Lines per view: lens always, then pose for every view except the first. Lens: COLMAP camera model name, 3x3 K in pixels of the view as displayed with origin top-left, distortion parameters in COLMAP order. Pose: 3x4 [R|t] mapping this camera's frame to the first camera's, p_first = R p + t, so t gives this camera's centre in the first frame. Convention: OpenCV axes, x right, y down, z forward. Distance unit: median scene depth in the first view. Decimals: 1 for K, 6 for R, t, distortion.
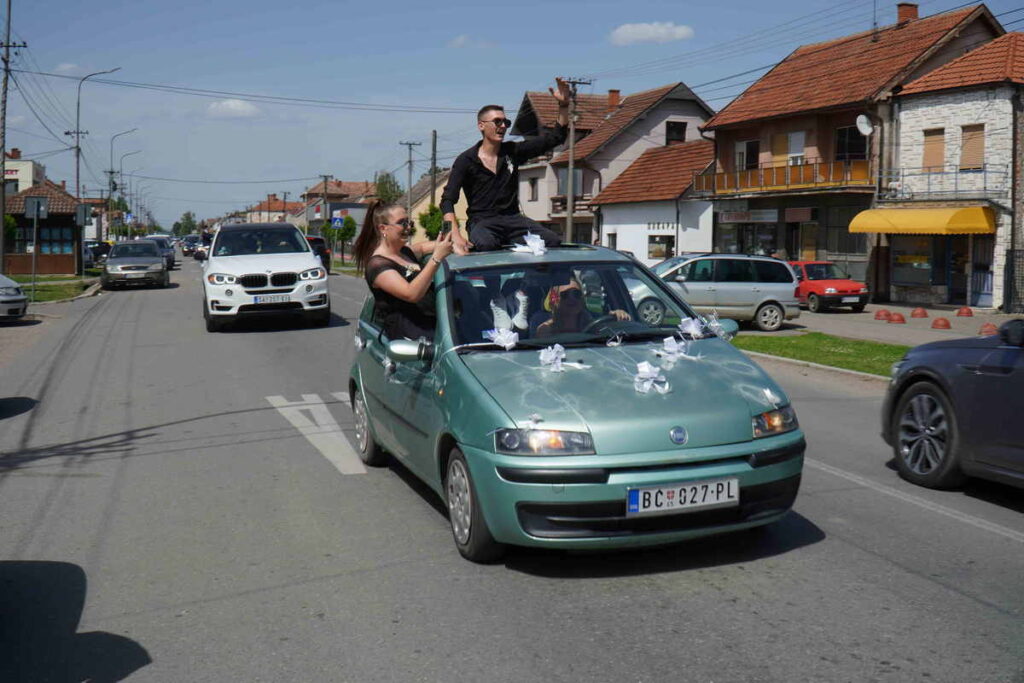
lens RADIAL K [[1282.1, 0, 551.3], [0, 1282.1, 329.3], [0, 0, 1]] dist [-0.064701, 0.000000]
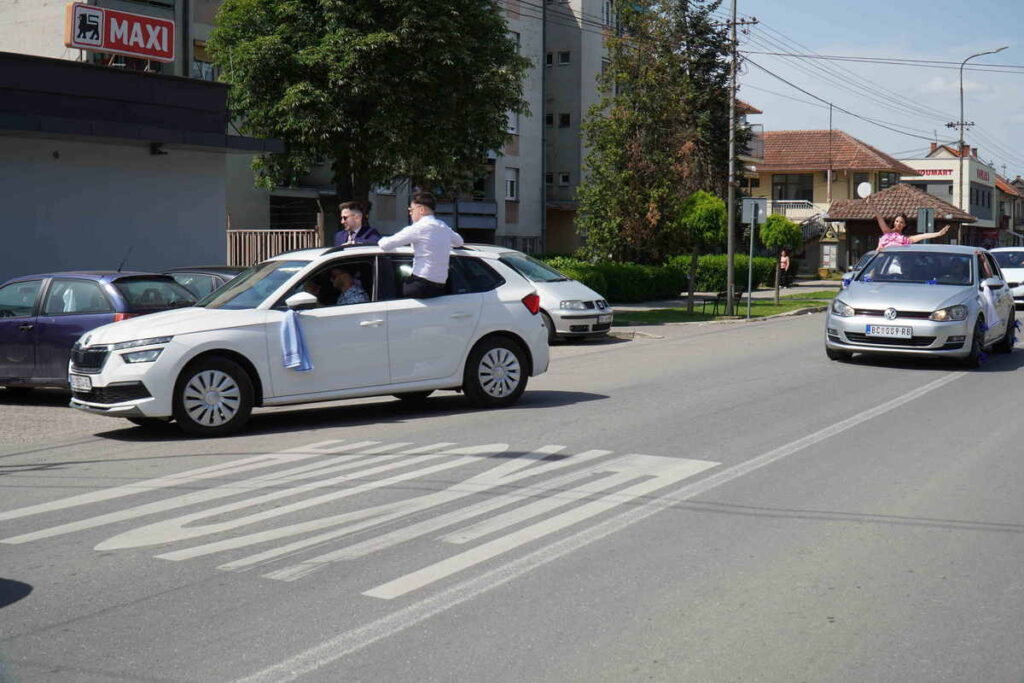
lens RADIAL K [[1501.3, 0, 541.9], [0, 1501.3, 370.5], [0, 0, 1]] dist [-0.115524, 0.000000]
pose [[0.728592, 0.047183, -0.683321, 0.188702], [-0.041927, 0.998826, 0.024263, -0.006436], [0.683664, 0.010972, 0.729715, 0.159918]]
